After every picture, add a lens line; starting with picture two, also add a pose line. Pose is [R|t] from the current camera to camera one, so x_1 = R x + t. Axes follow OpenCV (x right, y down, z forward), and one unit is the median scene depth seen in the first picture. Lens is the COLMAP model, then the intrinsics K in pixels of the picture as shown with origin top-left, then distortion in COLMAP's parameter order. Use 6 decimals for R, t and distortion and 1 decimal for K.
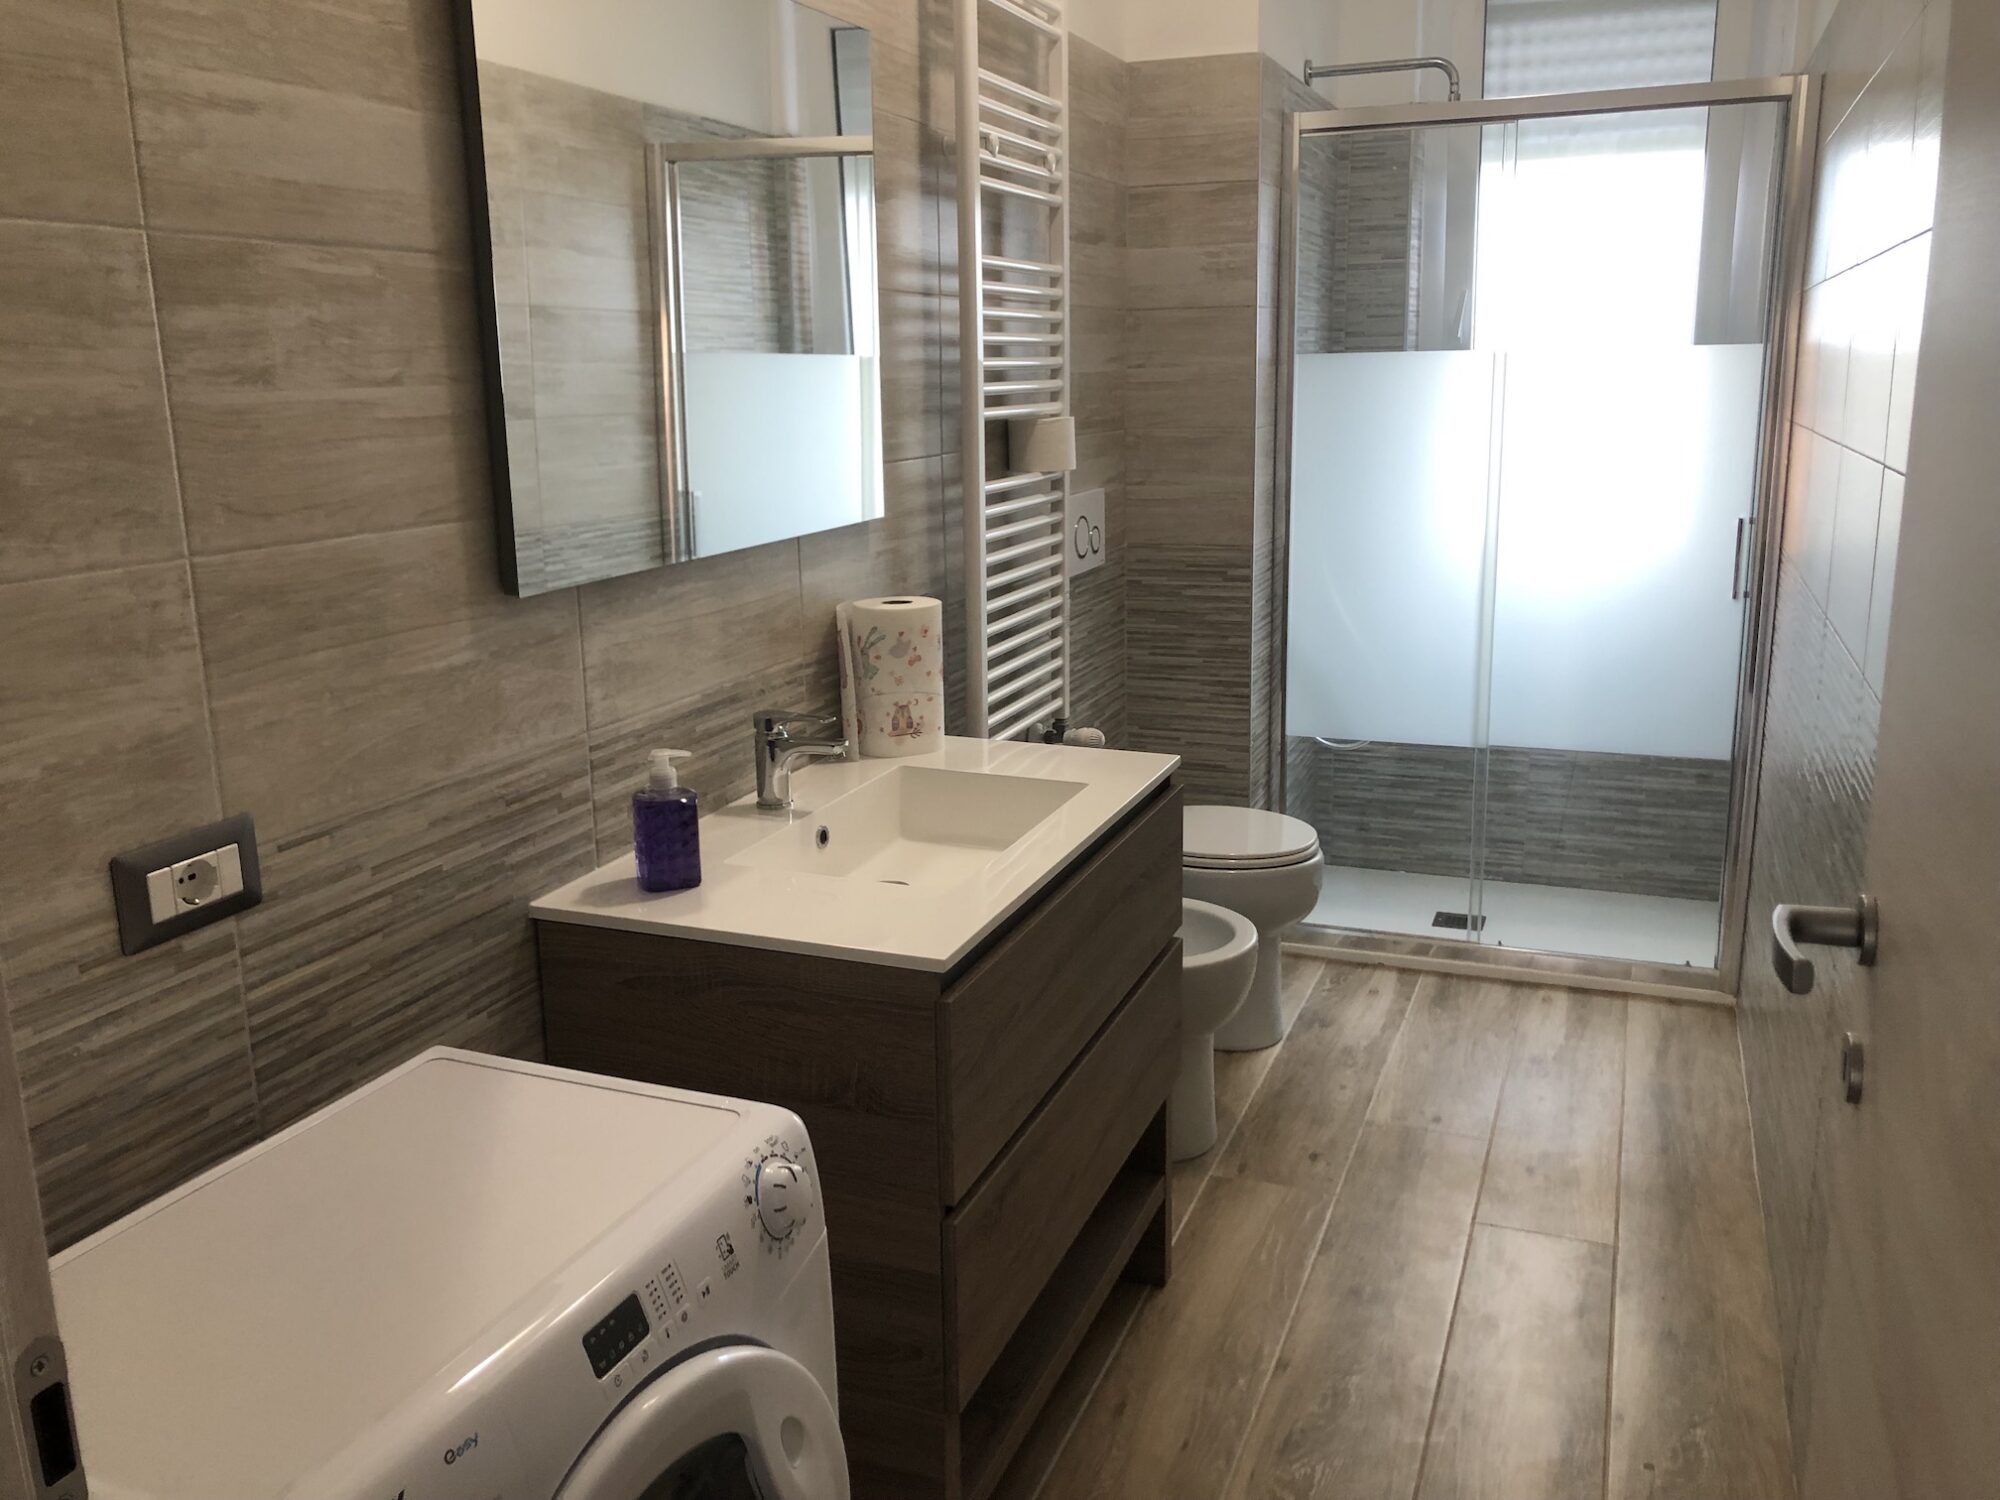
lens RADIAL K [[1604.3, 0, 1019.3], [0, 1604.3, 722.9], [0, 0, 1]] dist [0.071392, -0.141277]
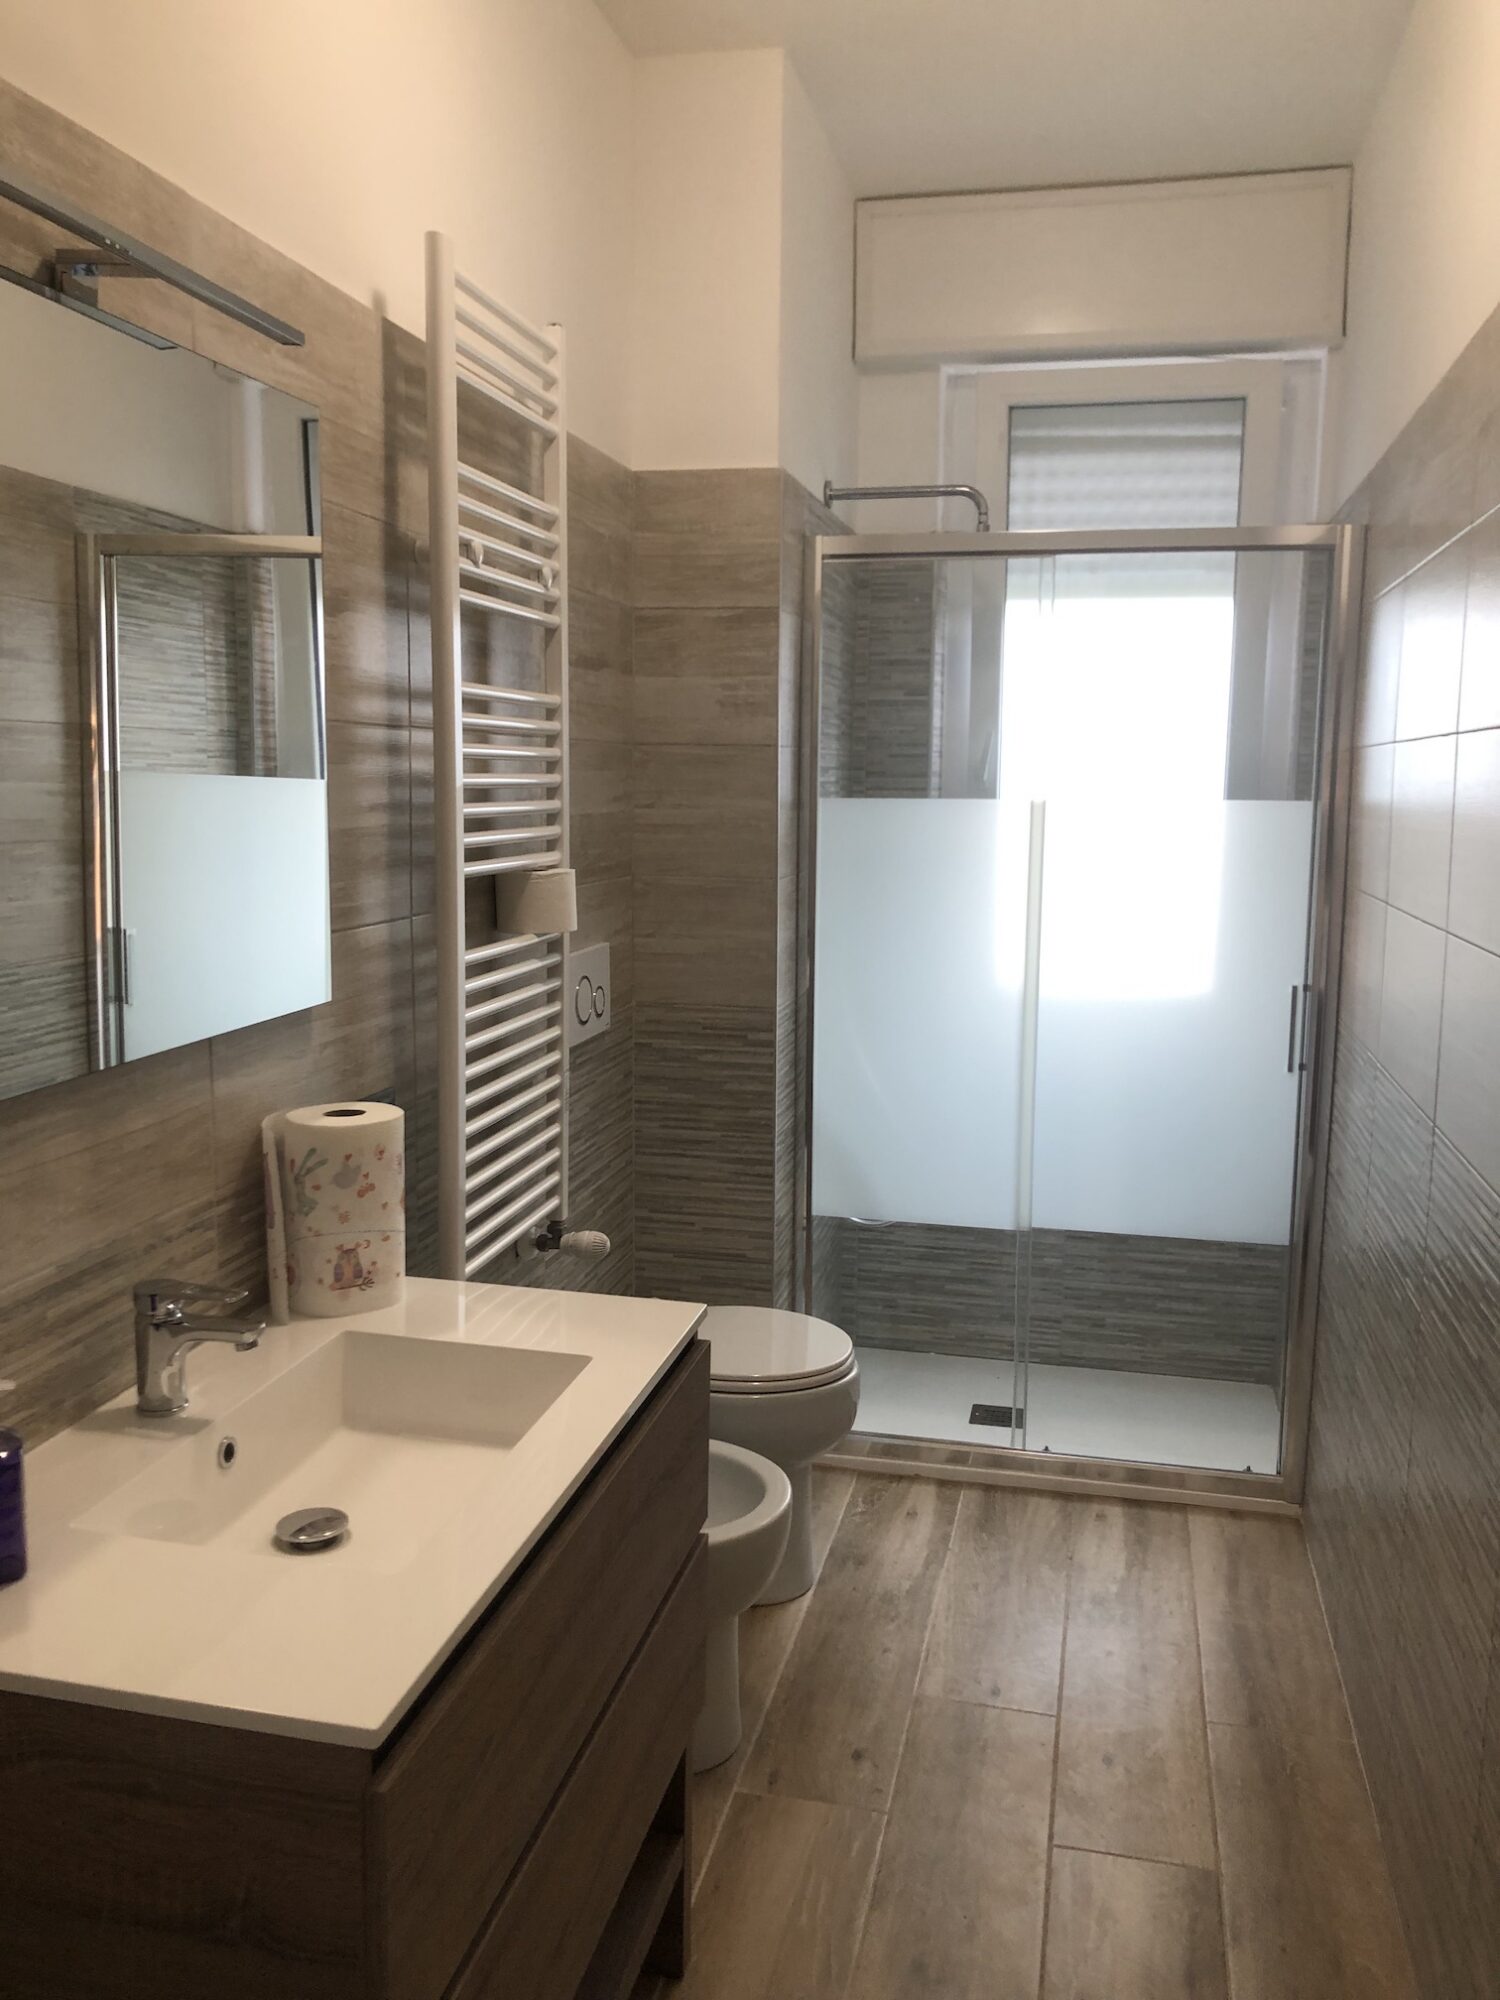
lens RADIAL K [[1600.4, 0, 750.0], [0, 1600.4, 1000.0], [0, 0, 1]] dist [0.081018, -0.153569]
pose [[0.989500, 0.007010, 0.144362, 0.004322], [0.004359, 0.996921, -0.078290, -0.050467], [-0.144466, 0.078098, 0.986423, 0.143693]]
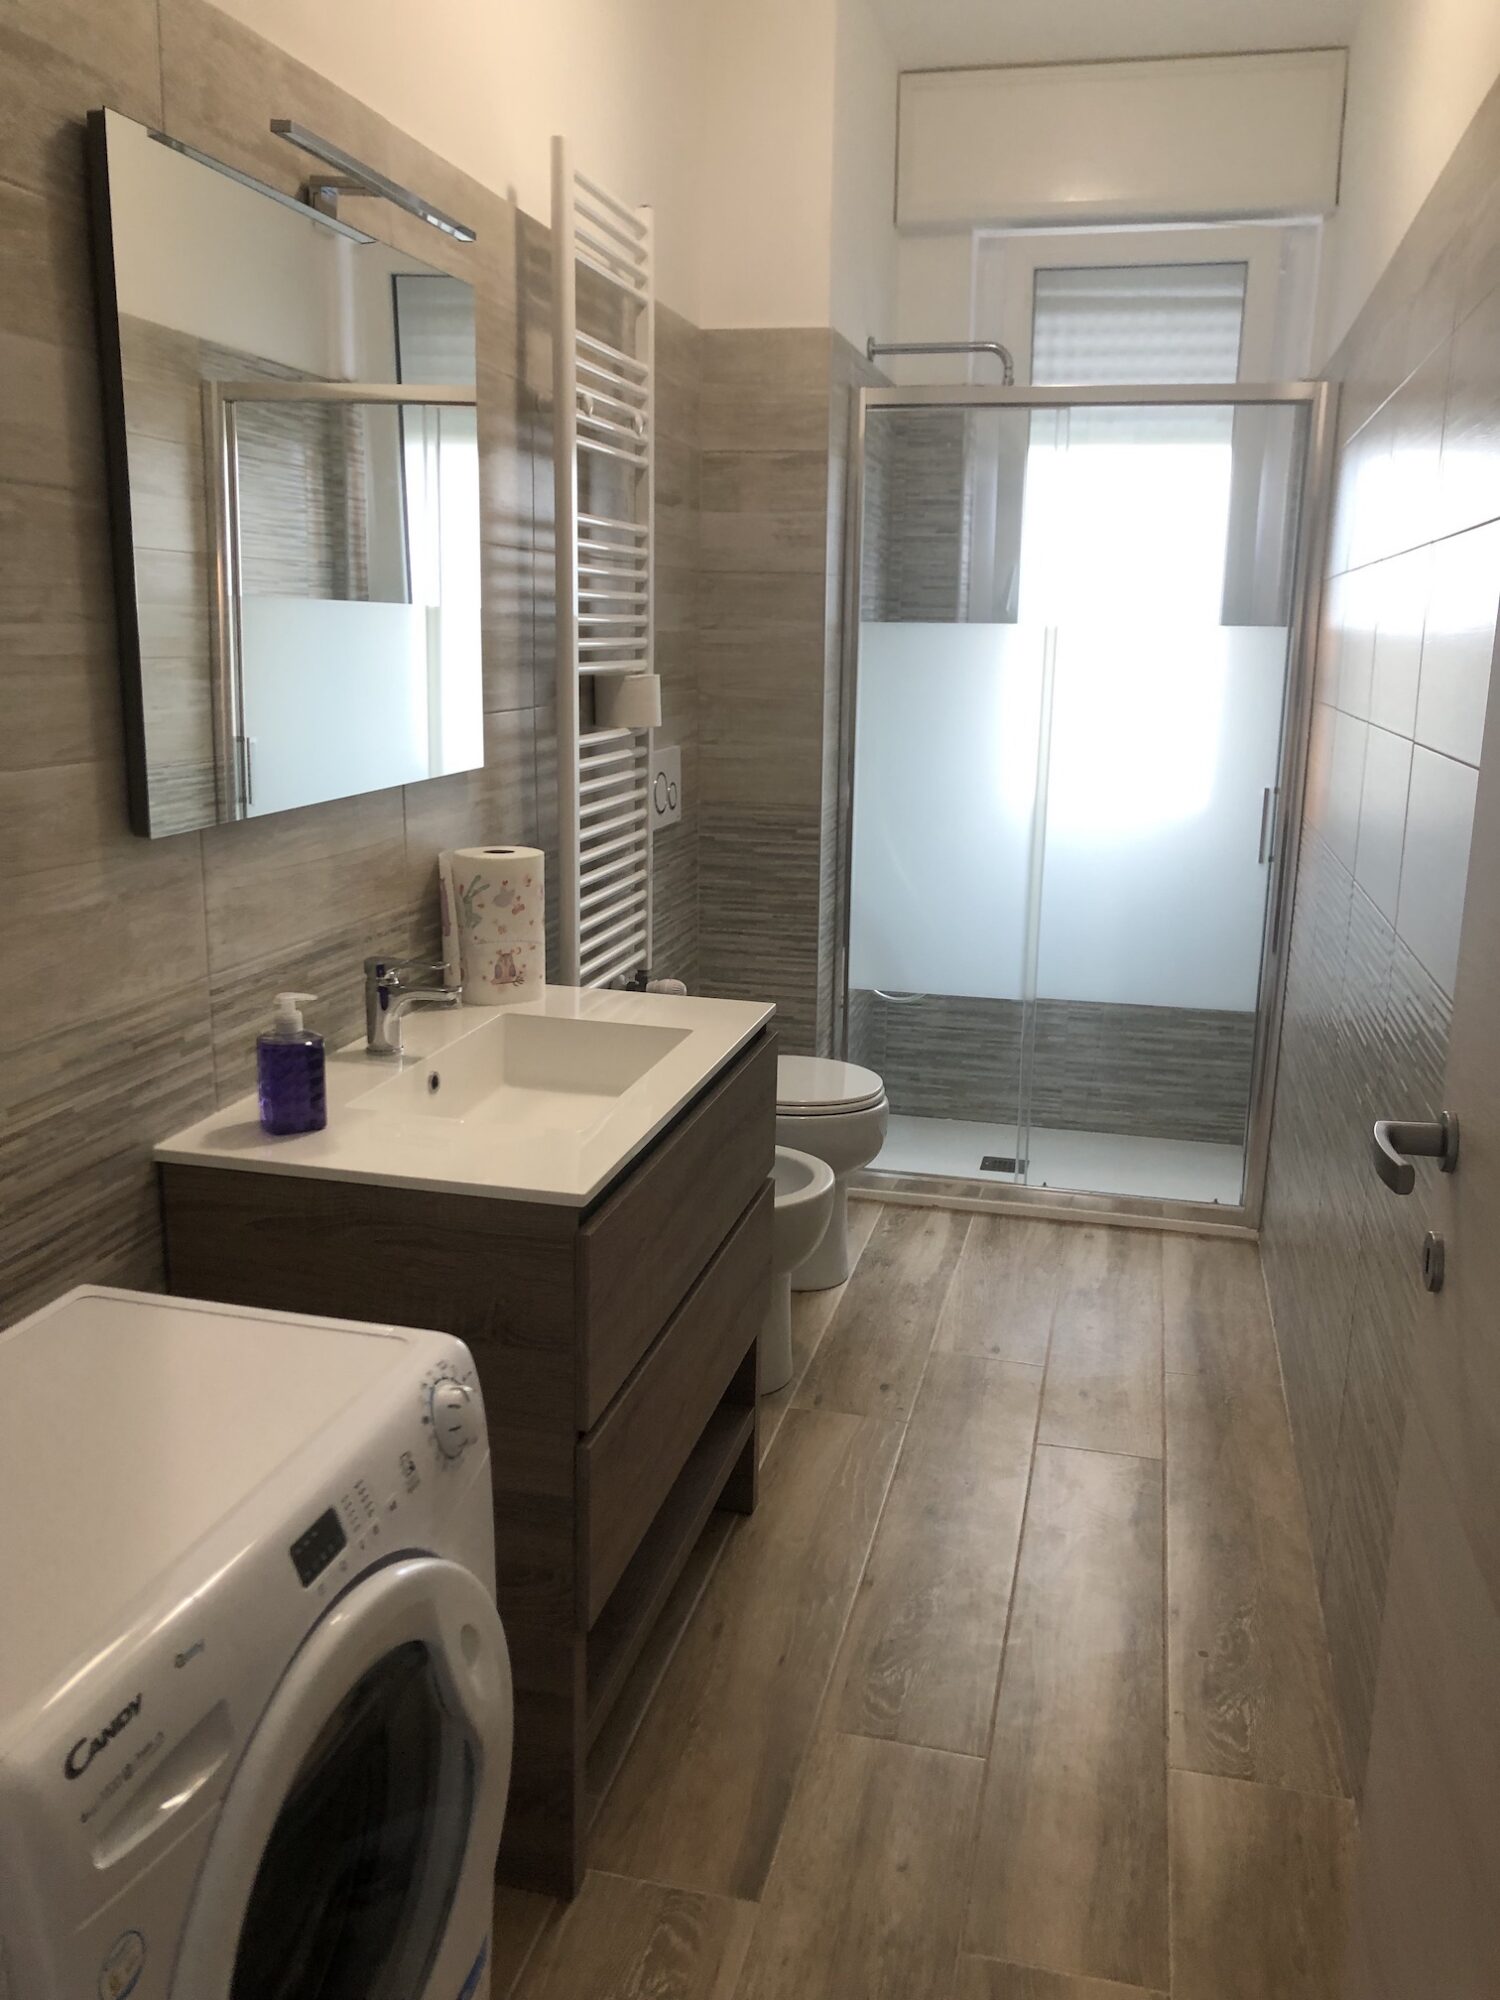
lens RADIAL K [[1604.3, 0, 767.6], [0, 1604.3, 990.9], [0, 0, 1]] dist [0.071392, -0.141277]
pose [[0.990074, 0.002766, 0.140521, -0.037473], [-0.003530, 0.999980, 0.005187, 0.005027], [-0.140504, -0.005632, 0.990064, -0.022914]]
